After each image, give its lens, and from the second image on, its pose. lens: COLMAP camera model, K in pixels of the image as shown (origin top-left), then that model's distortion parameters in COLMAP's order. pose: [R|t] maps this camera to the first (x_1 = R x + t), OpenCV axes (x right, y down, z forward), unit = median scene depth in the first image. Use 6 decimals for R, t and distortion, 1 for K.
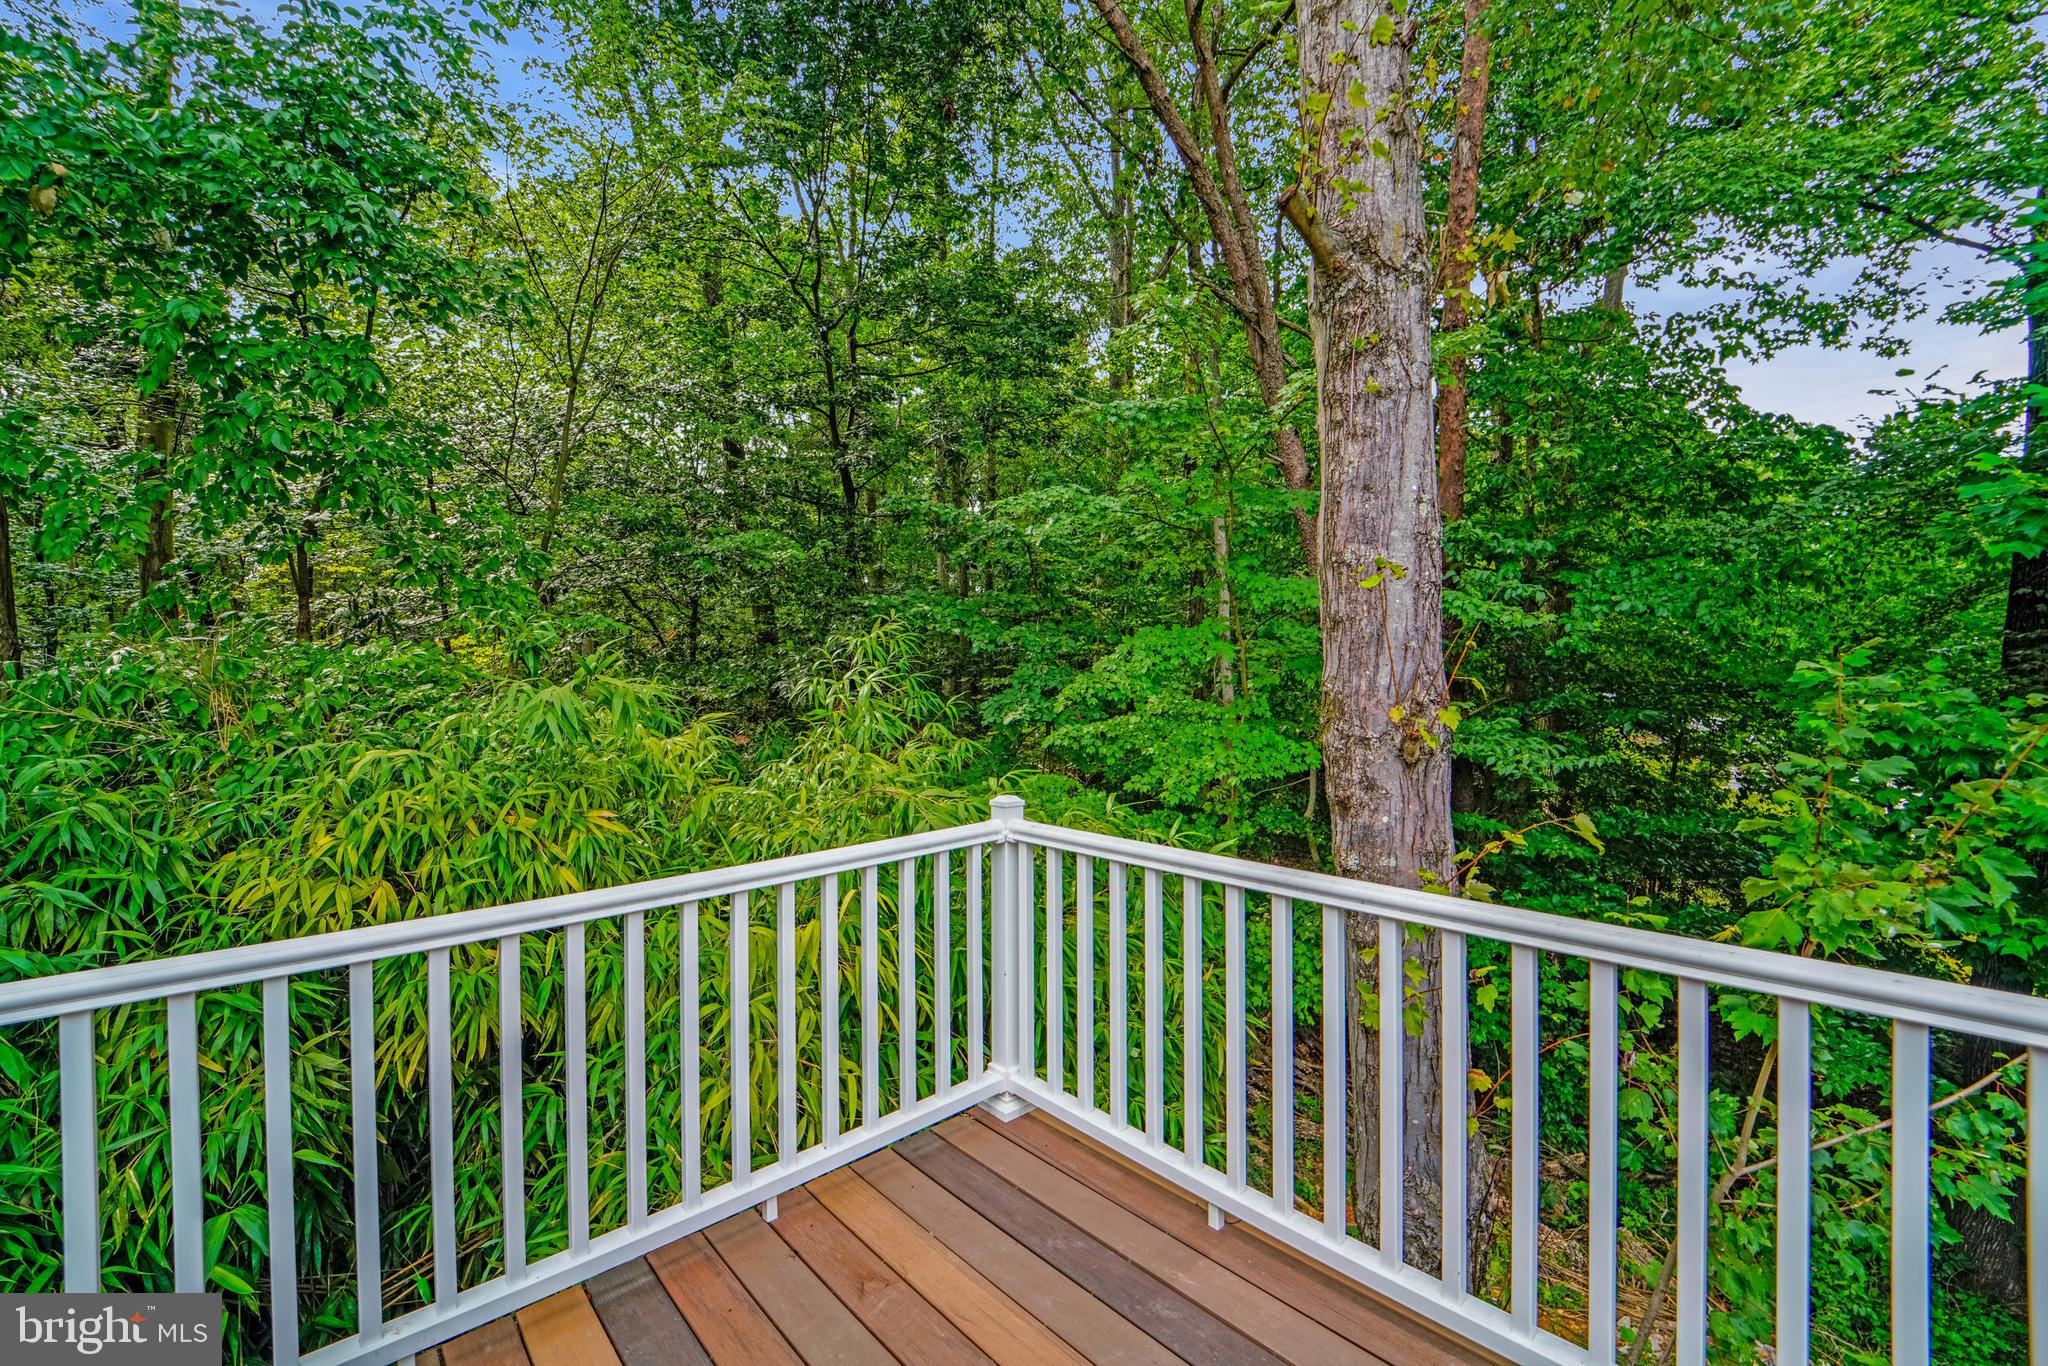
lens RADIAL K [[838.0, 0, 1004.7], [0, 838.0, 685.0], [0, 0, 1]] dist [-0.021919, -0.000128]
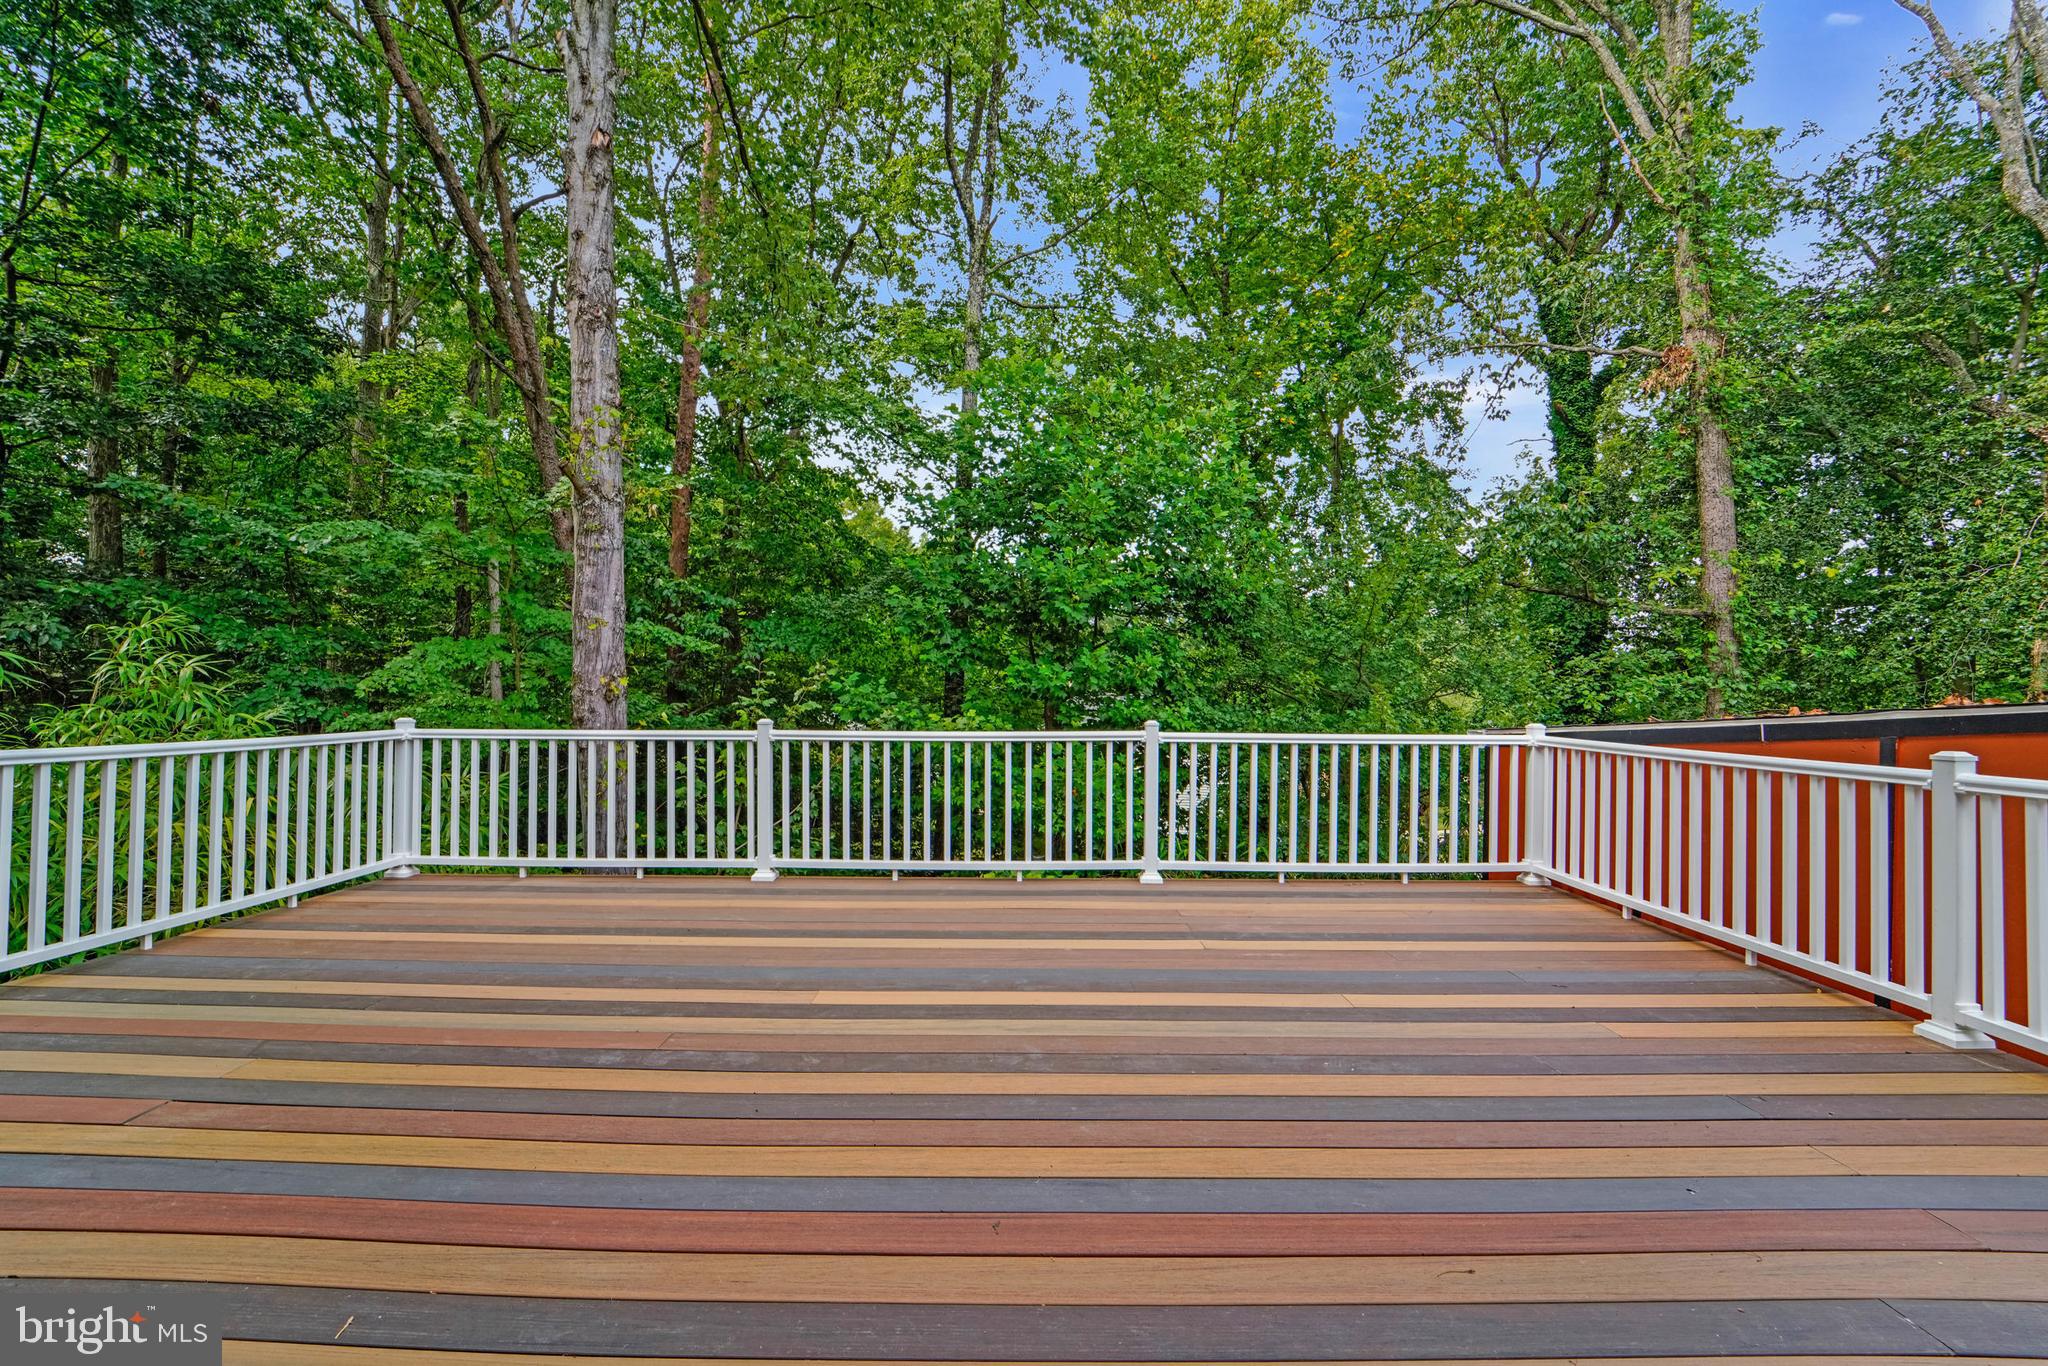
lens RADIAL K [[838.0, 0, 1004.7], [0, 838.0, 685.0], [0, 0, 1]] dist [-0.021919, -0.000128]
pose [[0.674710, 0.030133, 0.737467, -0.281330], [-0.008922, 0.999426, -0.032675, 0.061193], [-0.738029, 0.015466, 0.674592, -0.792142]]
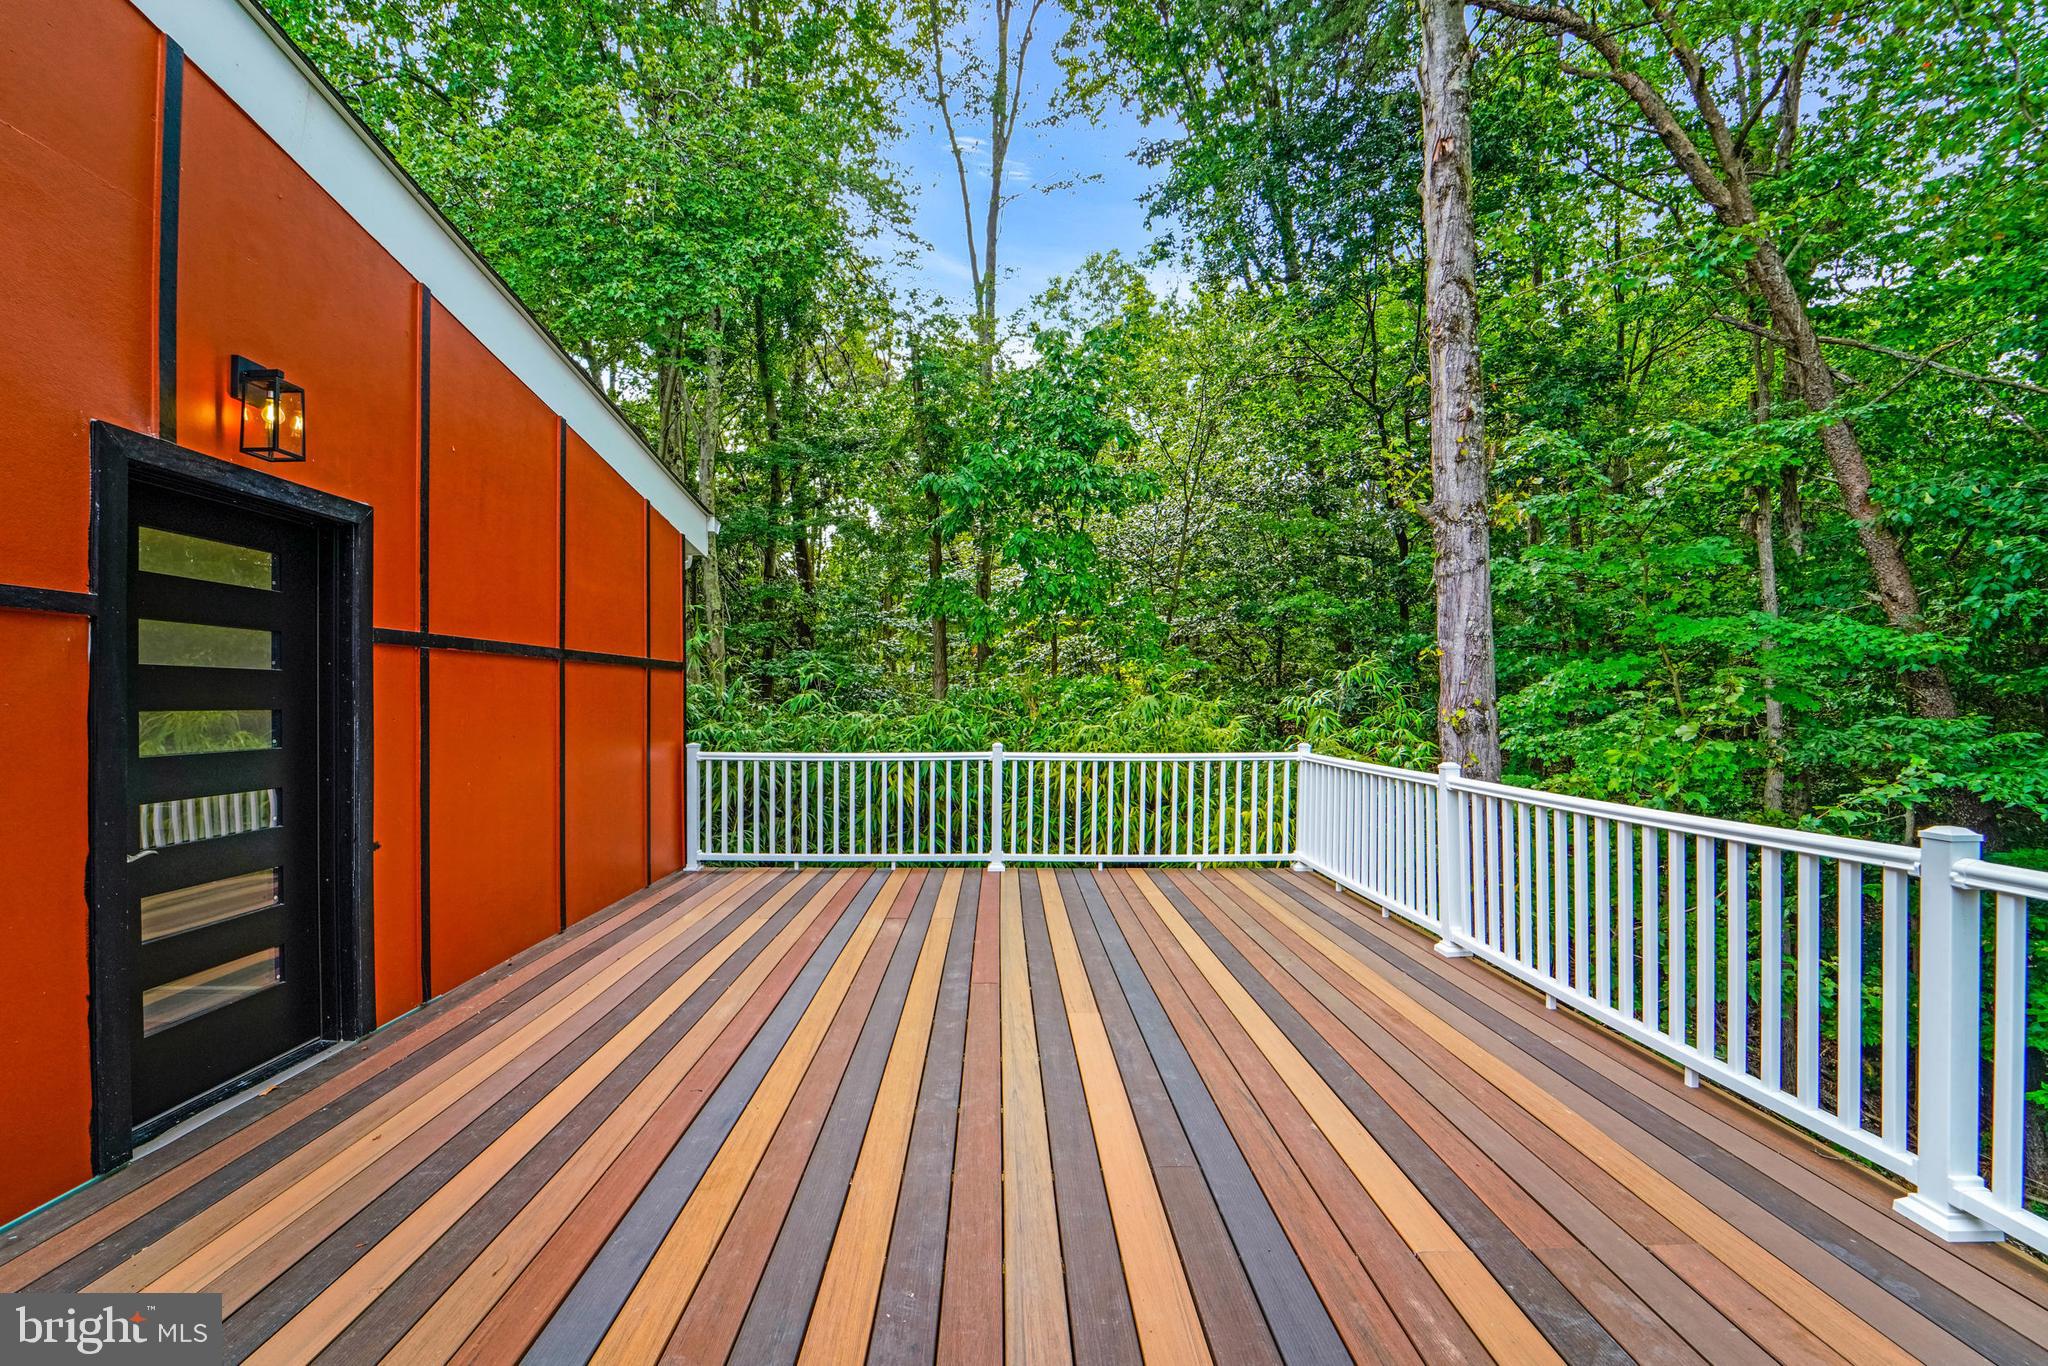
lens RADIAL K [[866.4, 0, 1013.1], [0, 866.4, 695.9], [0, 0, 1]] dist [-0.016566, 0.000653]
pose [[0.755063, 0.011411, -0.655553, 0.586595], [-0.019129, 0.999806, -0.004629, 0.012445], [0.655373, 0.016035, 0.755135, -0.852522]]
